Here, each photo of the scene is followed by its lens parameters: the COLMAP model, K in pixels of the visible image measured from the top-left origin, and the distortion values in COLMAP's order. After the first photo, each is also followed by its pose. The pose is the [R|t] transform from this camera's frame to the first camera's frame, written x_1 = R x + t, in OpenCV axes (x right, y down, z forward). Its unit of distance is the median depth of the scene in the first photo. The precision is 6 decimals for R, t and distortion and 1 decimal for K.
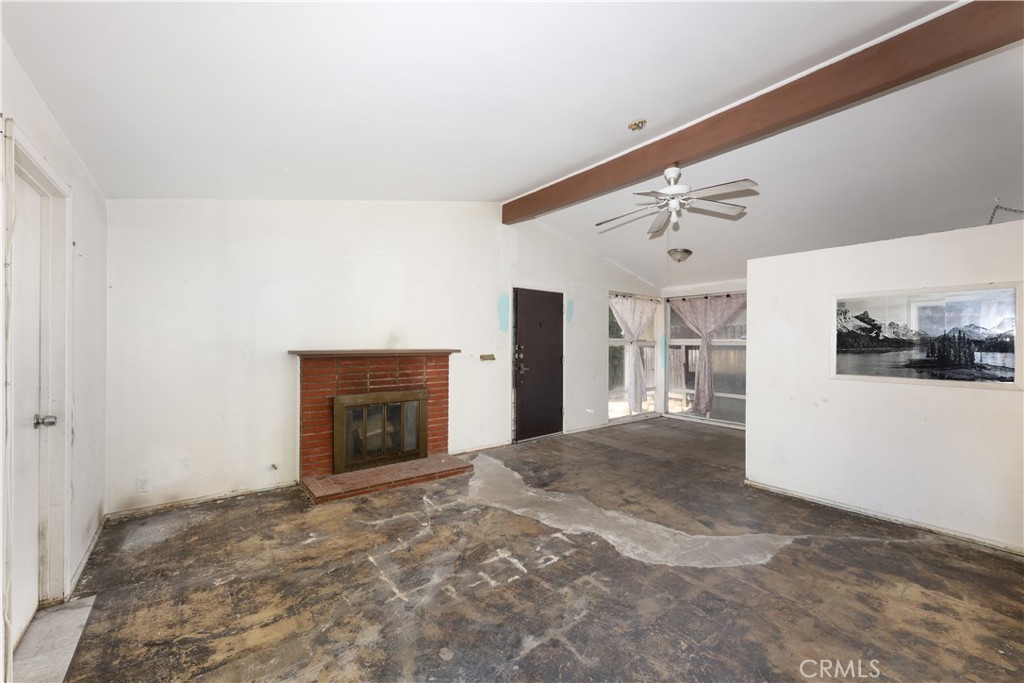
lens RADIAL K [[421.9, 0, 500.7], [0, 421.9, 341.8], [0, 0, 1]] dist [-0.001223, -0.000205]
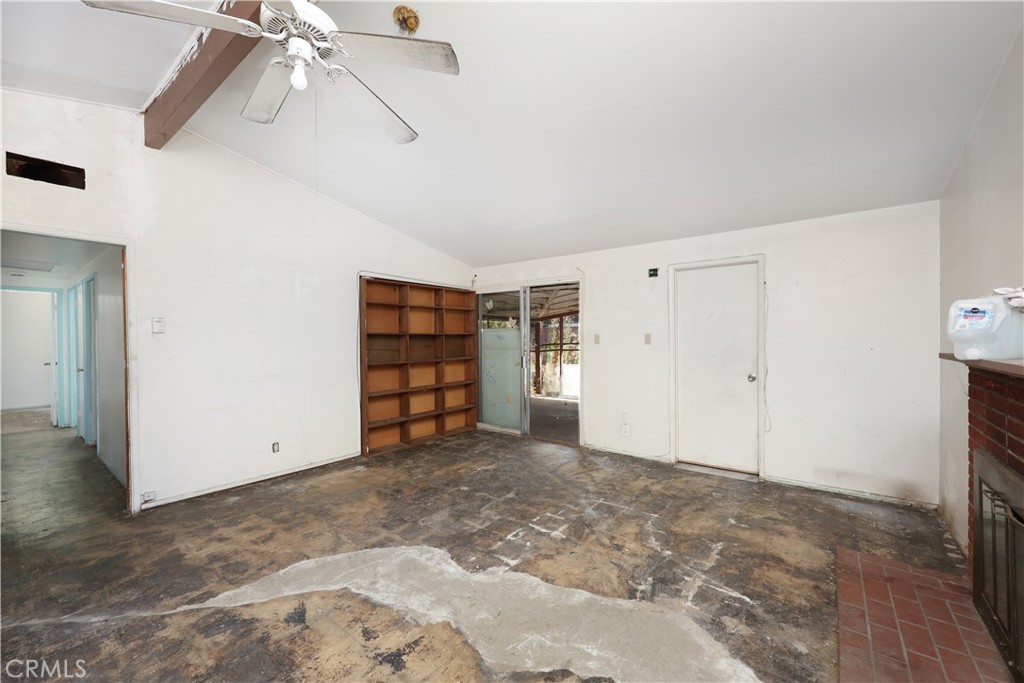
lens RADIAL K [[413.8, 0, 509.2], [0, 413.8, 344.8], [0, 0, 1]] dist [0.000089, -0.000010]
pose [[-0.966598, 0.002257, -0.256288, 0.355040], [-0.001837, 0.999875, 0.015735, 0.002742], [0.256292, 0.015680, -0.966472, 1.786911]]
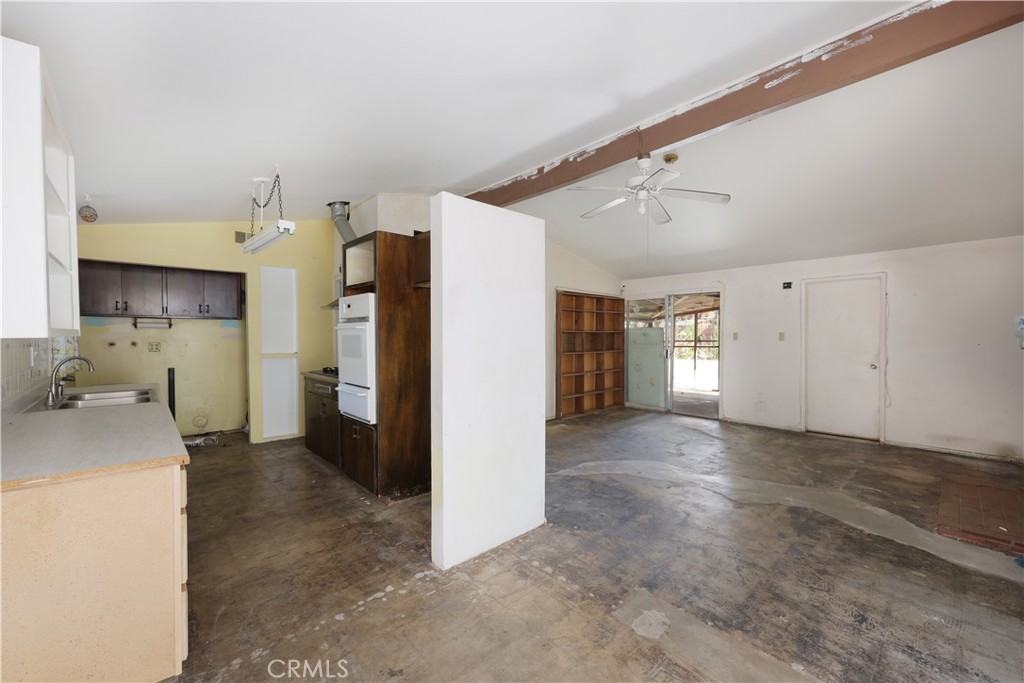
lens RADIAL K [[407.9, 0, 511.3], [0, 407.9, 344.2], [0, 0, 1]] dist [-0.000733, -0.000195]
pose [[-0.995950, -0.004420, -0.089799, 0.944405], [-0.006363, 0.999751, 0.021367, 0.008759], [0.089682, 0.021851, -0.995731, 2.279433]]
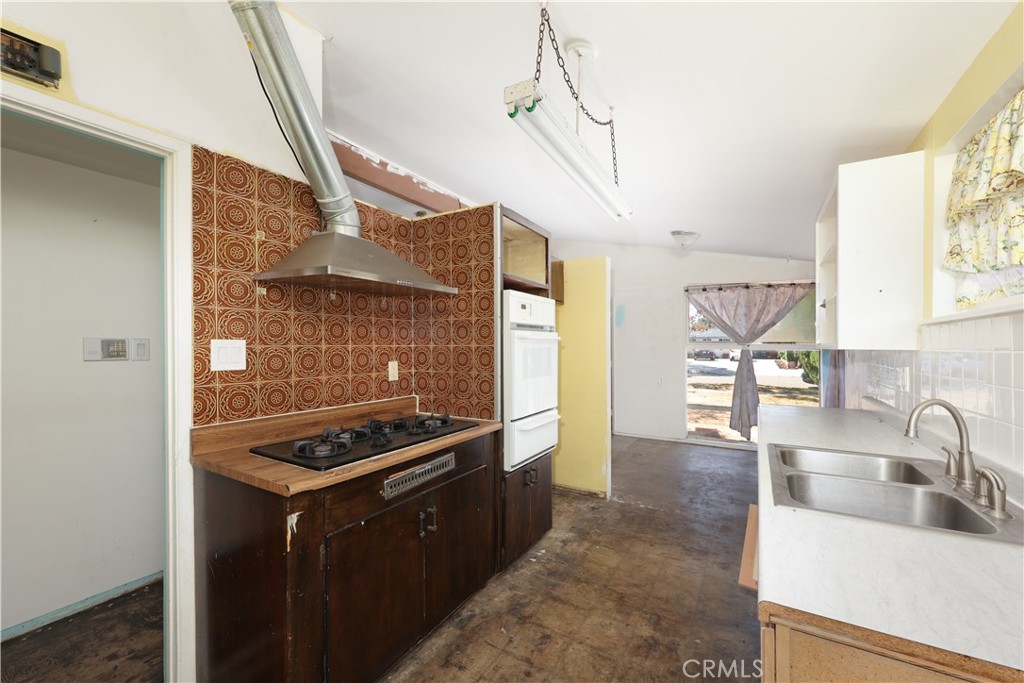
lens RADIAL K [[421.9, 0, 500.7], [0, 421.9, 341.8], [0, 0, 1]] dist [-0.001223, -0.000205]
pose [[0.365112, -0.014923, -0.930844, 2.054907], [0.003814, 0.999887, -0.014535, 0.011801], [0.930956, 0.001757, 0.365128, 0.751630]]
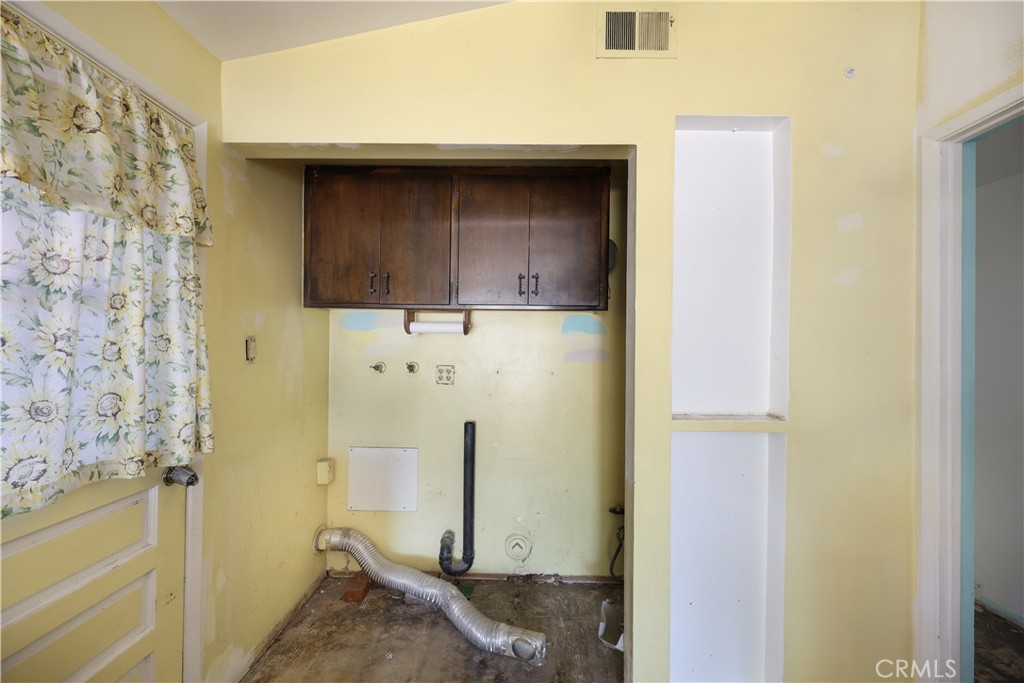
lens RADIAL K [[421.9, 0, 500.7], [0, 421.9, 341.8], [0, 0, 1]] dist [-0.001223, -0.000205]
pose [[-0.772908, -0.012066, 0.634404, 1.665350], [-0.020693, 0.999767, -0.006195, 0.004906], [-0.634181, -0.017916, -0.772977, 1.025331]]
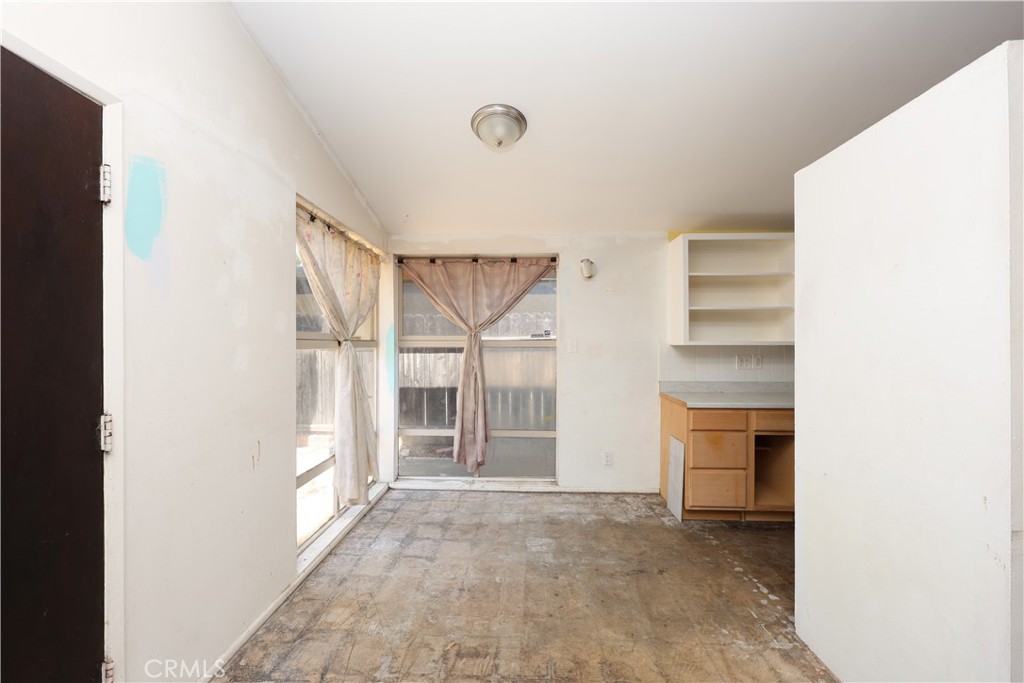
lens RADIAL K [[413.4, 0, 520.4], [0, 413.4, 341.5], [0, 0, 1]] dist [-0.000849, -0.000105]
pose [[0.620374, -0.002326, 0.784303, 0.236690], [-0.000144, 0.999995, 0.003079, -0.001660], [-0.784306, -0.002023, 0.620371, 1.452374]]
